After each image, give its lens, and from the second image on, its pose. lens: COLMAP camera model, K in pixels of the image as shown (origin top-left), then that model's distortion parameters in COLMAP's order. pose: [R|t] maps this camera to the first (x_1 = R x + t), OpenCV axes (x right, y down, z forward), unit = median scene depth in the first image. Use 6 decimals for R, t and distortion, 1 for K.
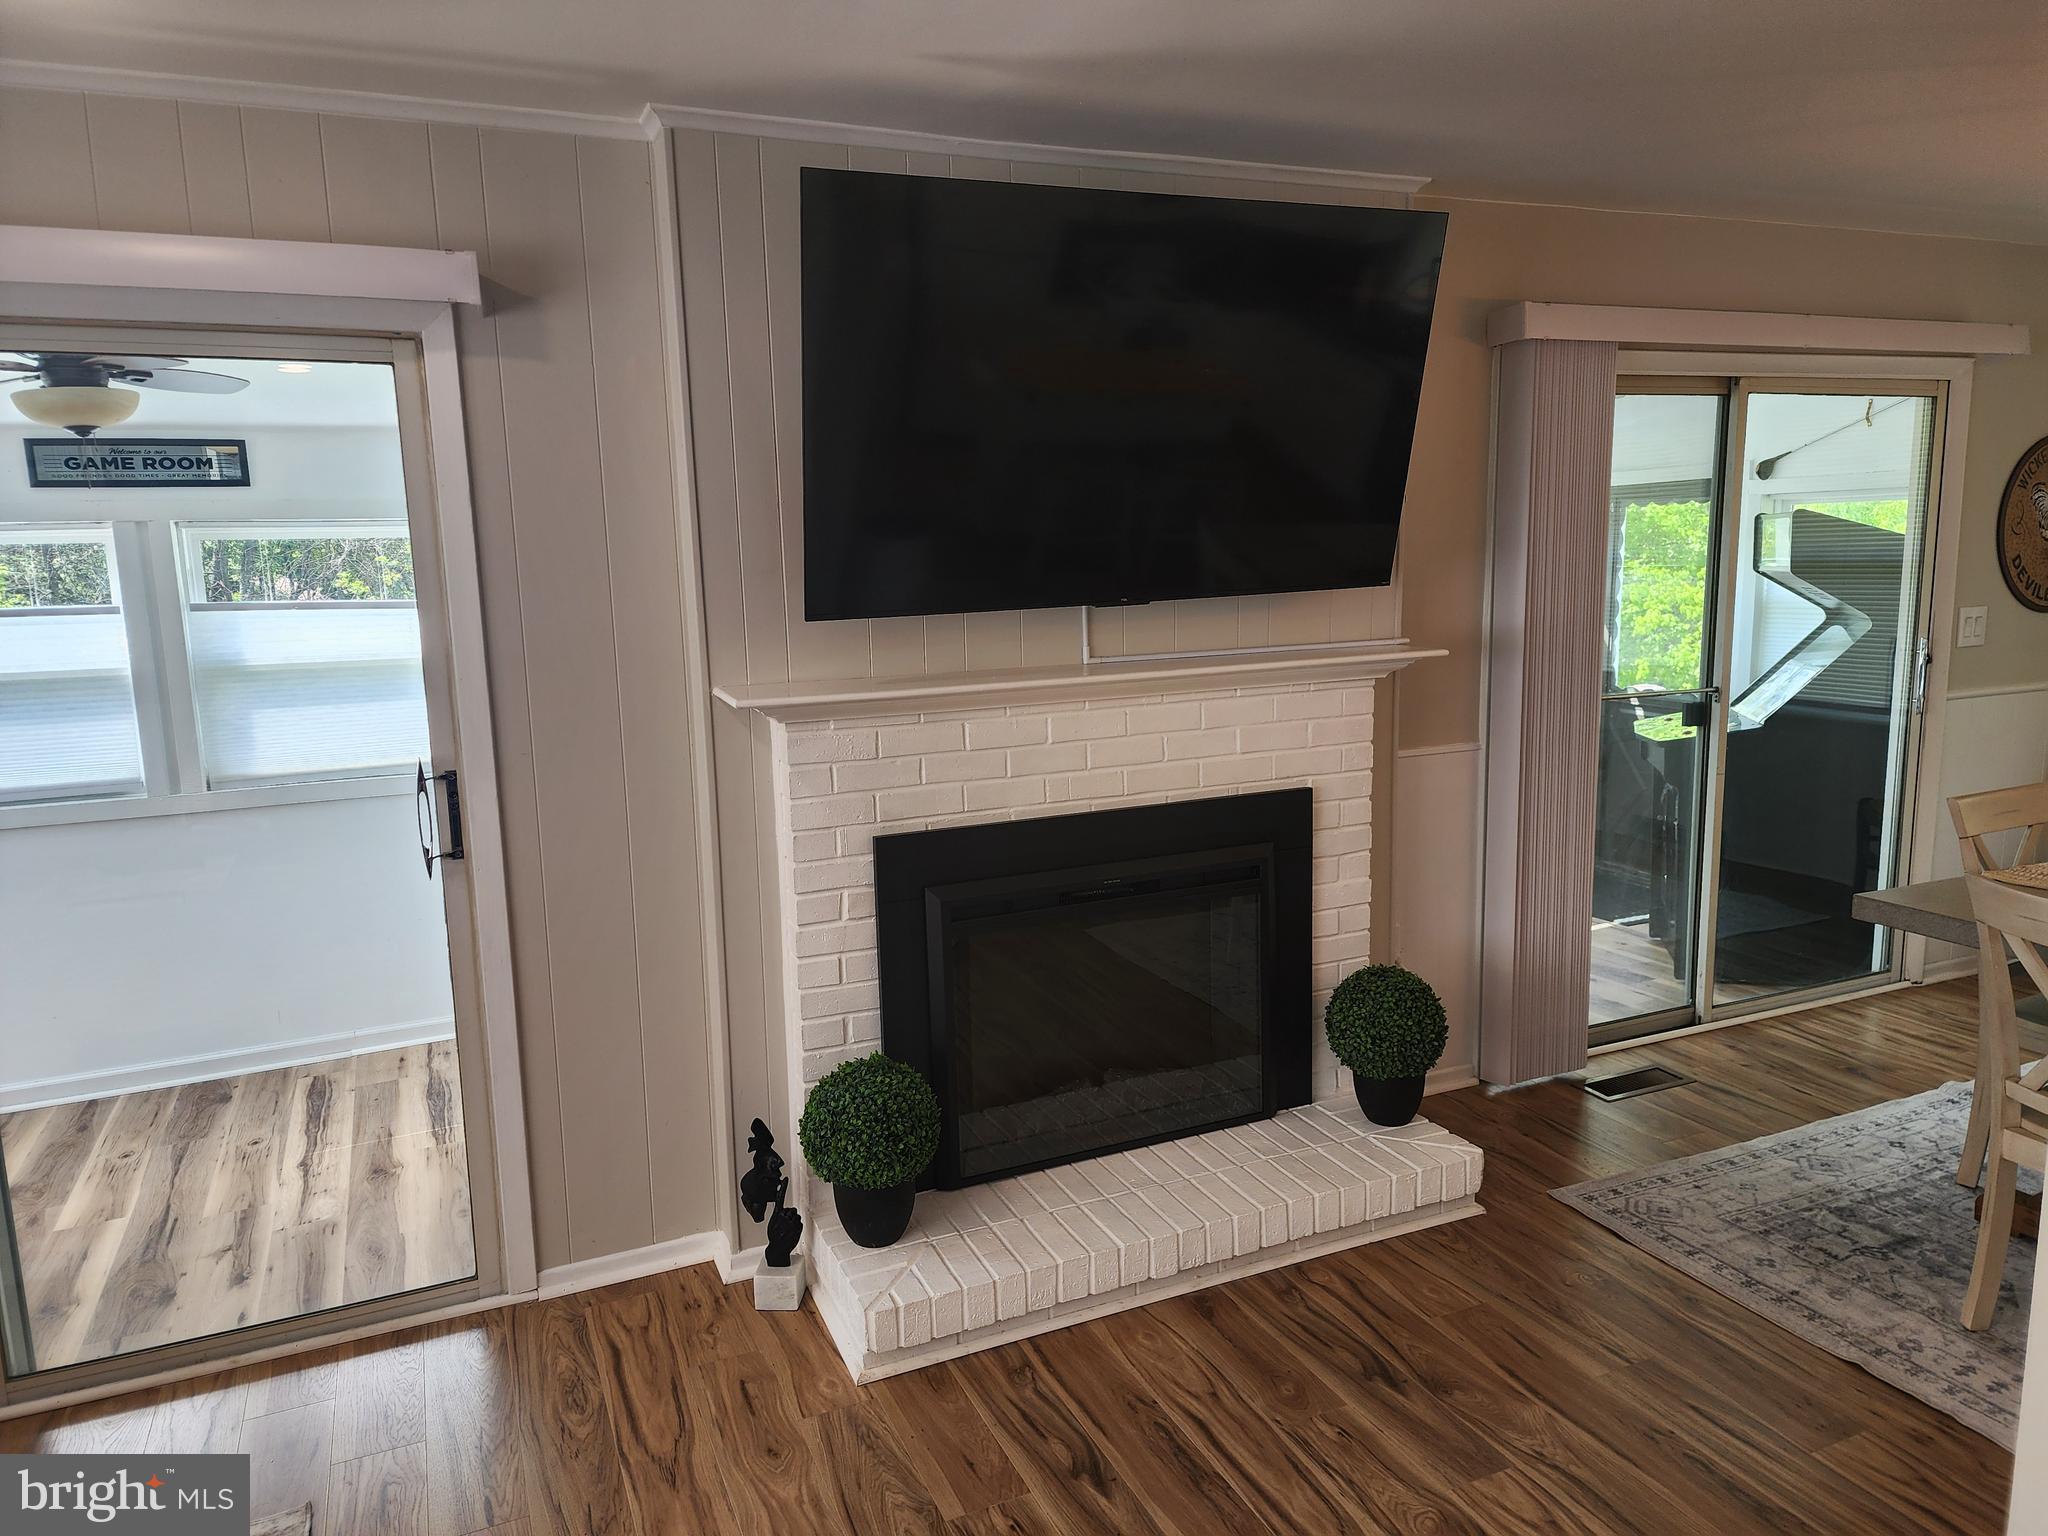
lens RADIAL K [[1442.5, 0, 1067.8], [0, 1442.5, 757.0], [0, 0, 1]] dist [0.020026, -0.003824]
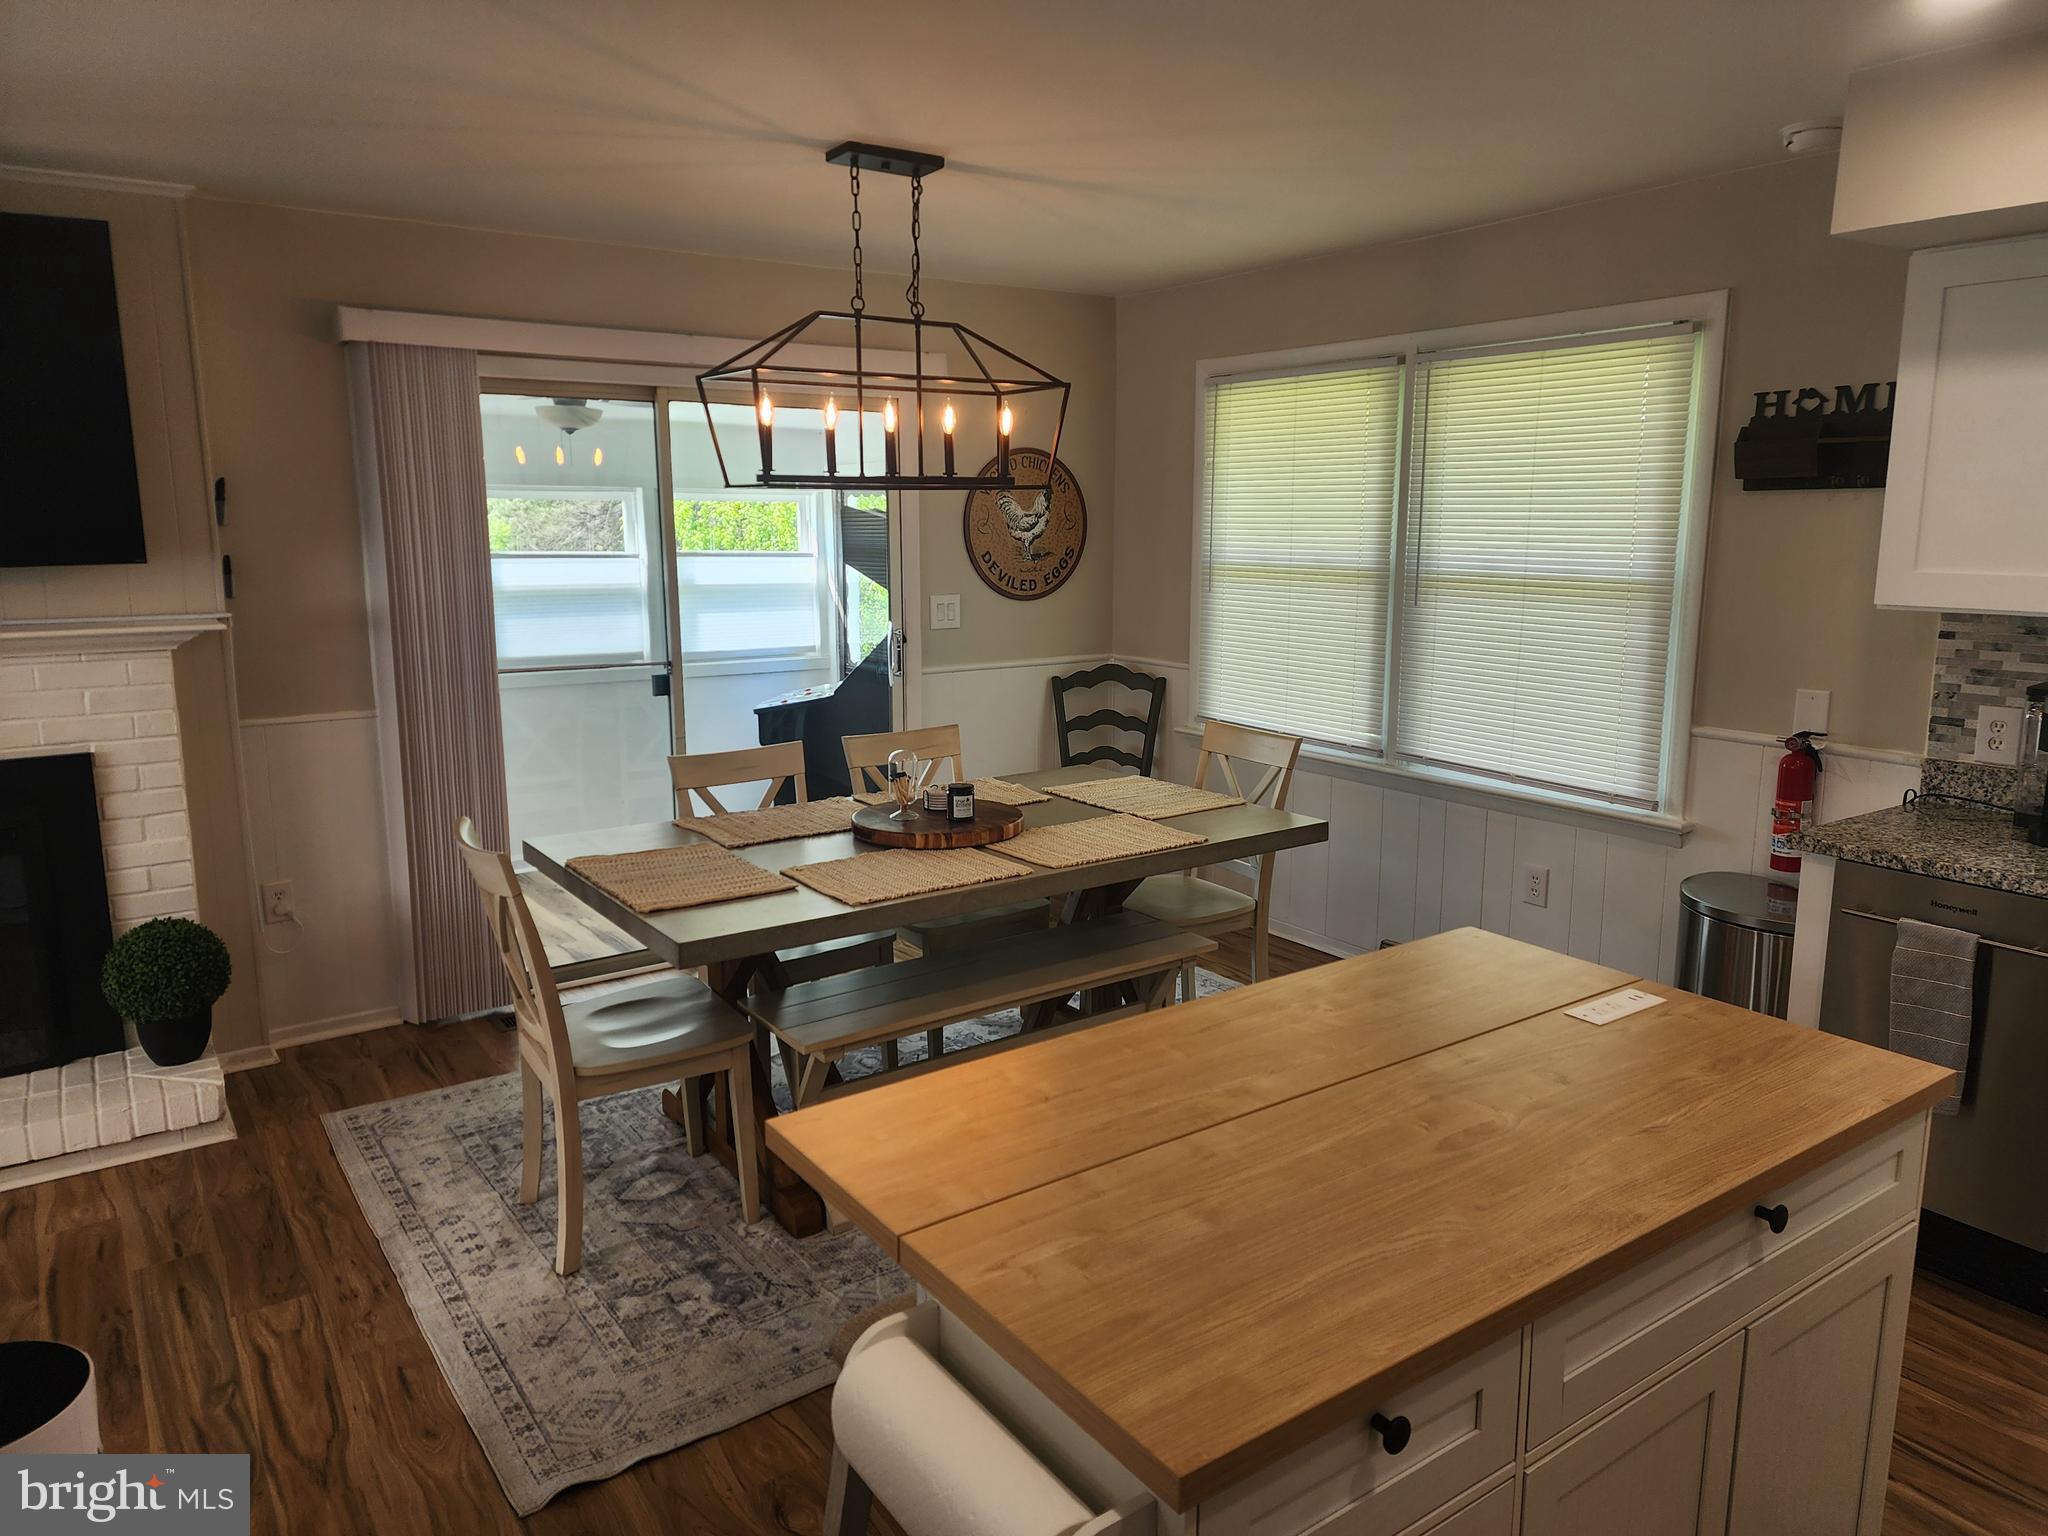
lens RADIAL K [[1363.7, 0, 1024.0], [0, 1363.7, 768.0], [0, 0, 1]] dist [0.073917, -0.069669]
pose [[0.984012, -0.015477, 0.177426, 0.606822], [0.012273, 0.999741, 0.019145, 0.019437], [-0.177676, -0.016662, 0.983948, -0.120019]]
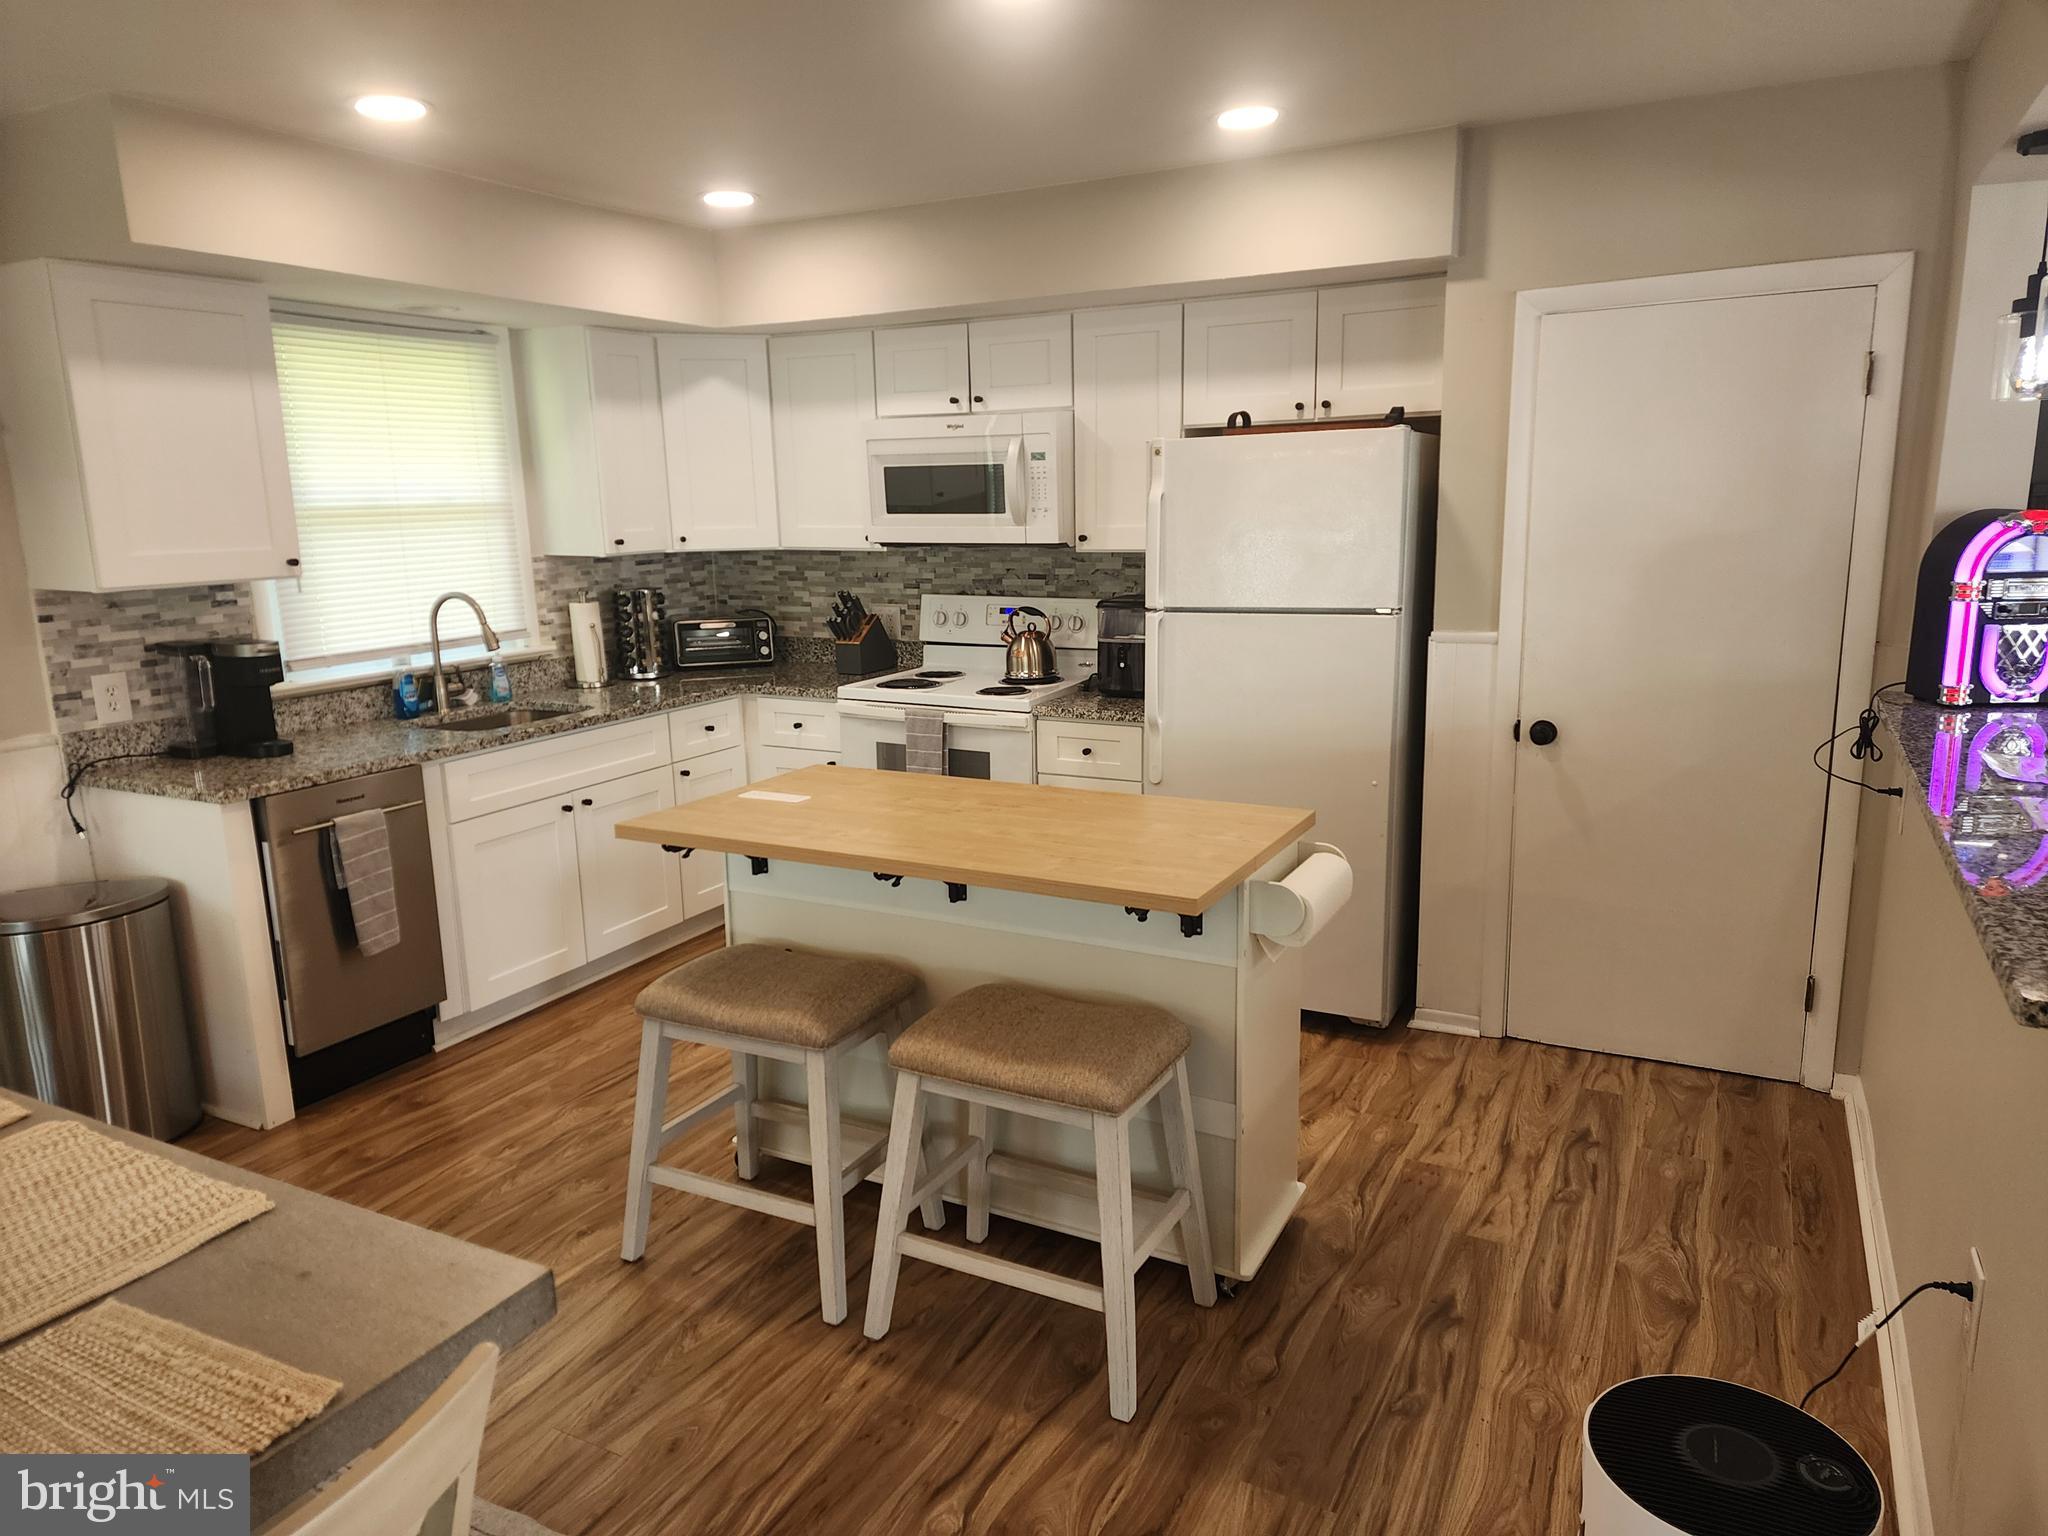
lens RADIAL K [[1355.1, 0, 993.6], [0, 1355.1, 768.2], [0, 0, 1]] dist [0.121185, -0.135692]
pose [[-0.595271, -0.126622, 0.793485, 0.217376], [0.166893, 0.946487, 0.276241, -0.090904], [-0.786002, 0.296866, -0.542284, 0.628326]]
